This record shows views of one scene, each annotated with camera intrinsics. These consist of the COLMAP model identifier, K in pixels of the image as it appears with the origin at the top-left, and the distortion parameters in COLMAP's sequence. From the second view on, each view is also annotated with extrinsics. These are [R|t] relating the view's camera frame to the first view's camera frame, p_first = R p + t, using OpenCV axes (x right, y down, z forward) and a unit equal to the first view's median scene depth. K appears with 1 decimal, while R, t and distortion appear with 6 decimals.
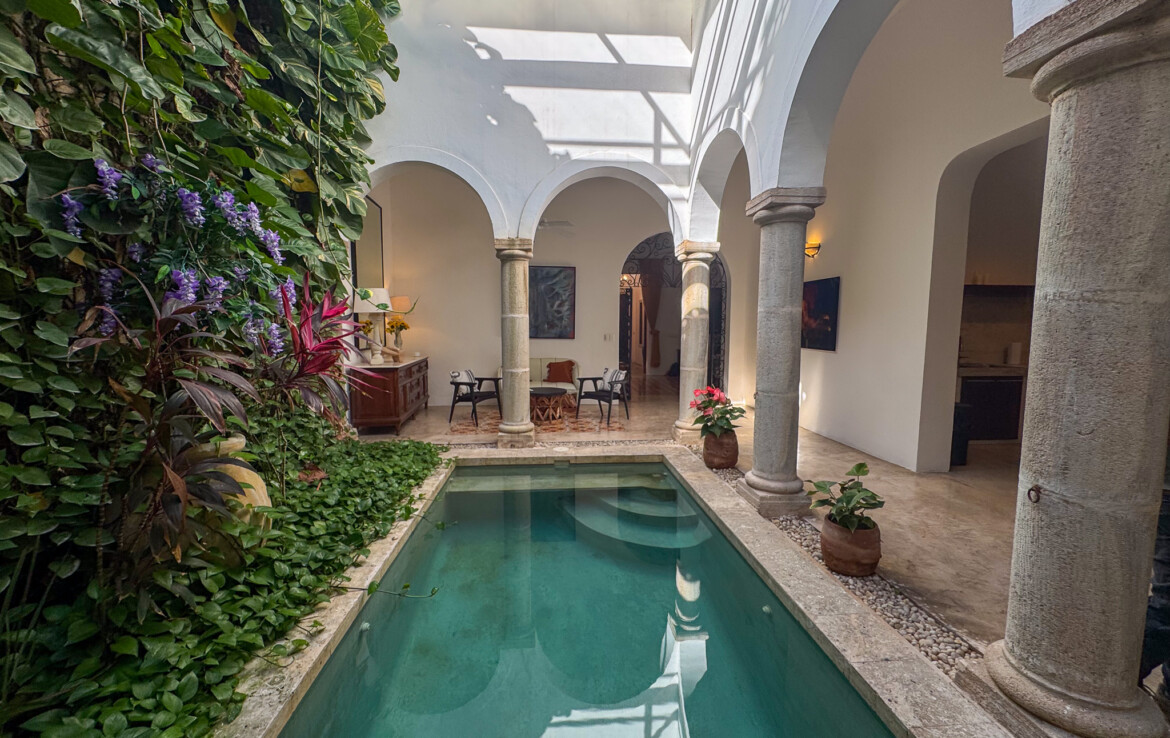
lens RADIAL K [[499.0, 0, 601.7], [0, 499.0, 391.2], [0, 0, 1]] dist [-0.002491, 0.000290]
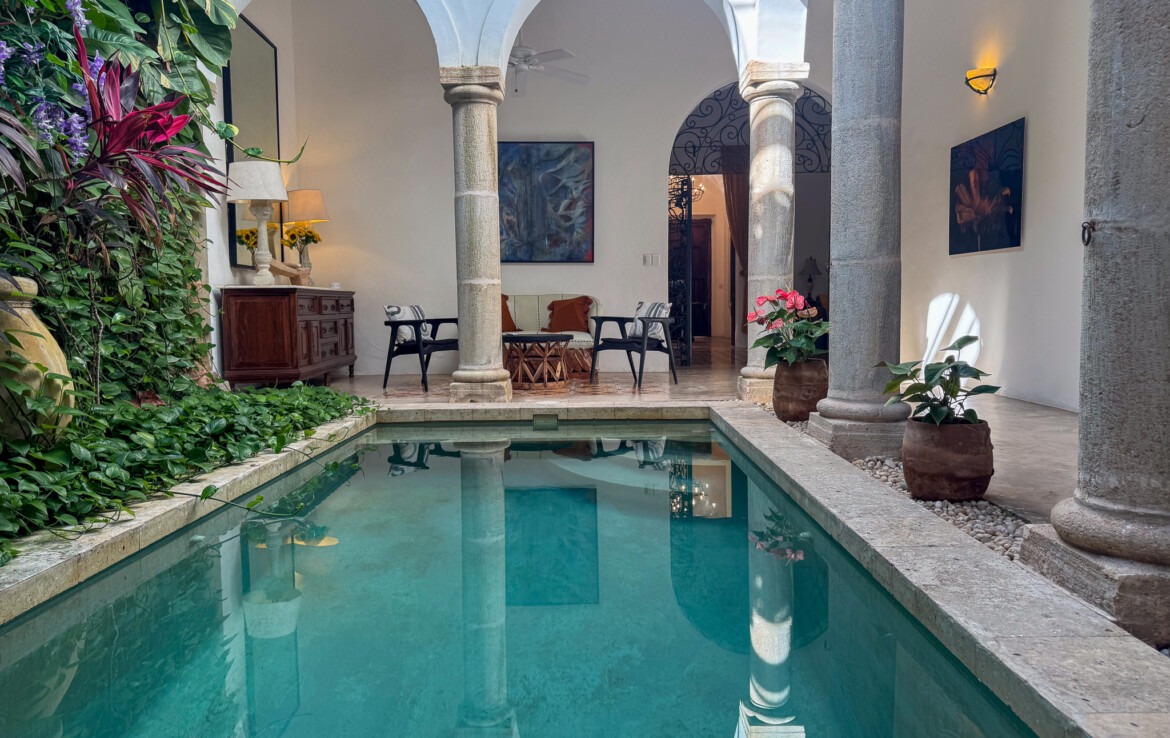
lens RADIAL K [[856.1, 0, 592.5], [0, 856.1, 363.7], [0, 0, 1]] dist [0.080020, -0.100337]
pose [[0.996454, -0.008756, -0.083677, 0.063747], [0.006717, 0.999674, -0.024625, 0.093082], [0.083865, 0.023975, 0.996189, -0.058139]]
